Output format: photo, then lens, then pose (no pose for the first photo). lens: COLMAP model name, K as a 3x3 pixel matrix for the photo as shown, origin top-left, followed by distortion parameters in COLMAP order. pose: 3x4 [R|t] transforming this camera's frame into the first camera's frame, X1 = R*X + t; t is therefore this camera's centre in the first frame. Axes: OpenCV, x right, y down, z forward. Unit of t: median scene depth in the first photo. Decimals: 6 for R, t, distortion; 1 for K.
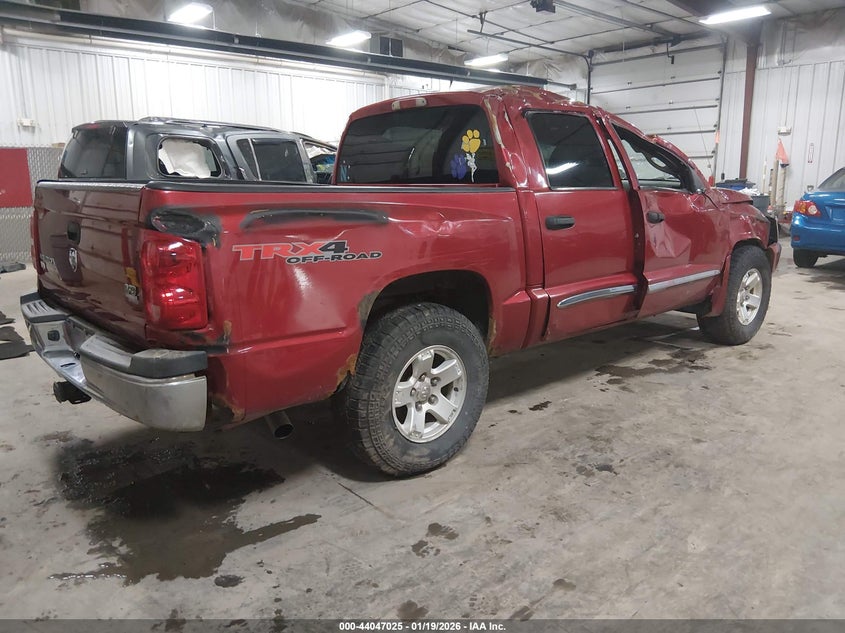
lens RADIAL K [[648.8, 0, 429.7], [0, 648.8, 313.4], [0, 0, 1]] dist [0.004373, -0.041199]
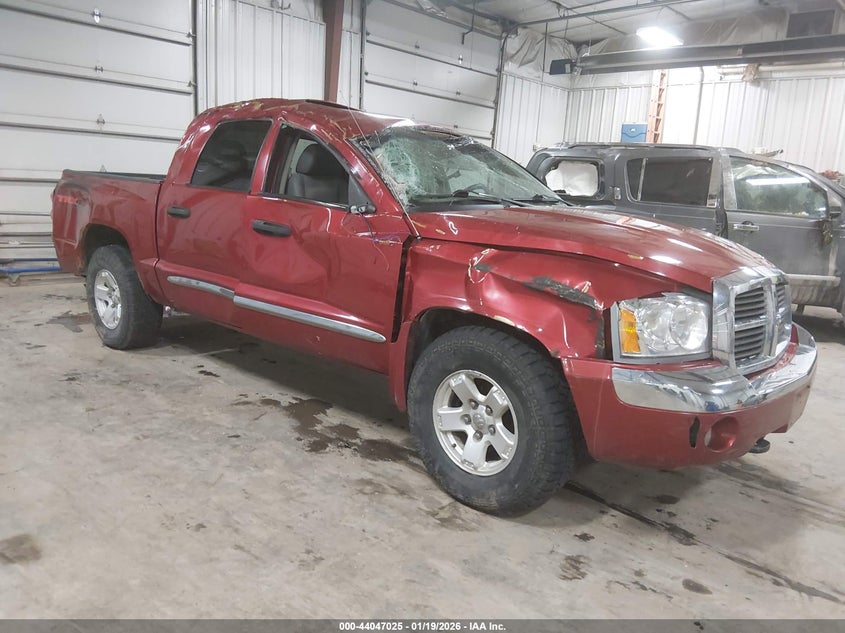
lens RADIAL K [[653.1, 0, 465.2], [0, 653.1, 319.3], [0, 0, 1]] dist [0.004066, -0.044295]
pose [[0.148353, 0.211588, -0.966034, 1.277686], [-0.251466, 0.952806, 0.170074, -0.255458], [0.956429, 0.217693, 0.194559, 1.104659]]
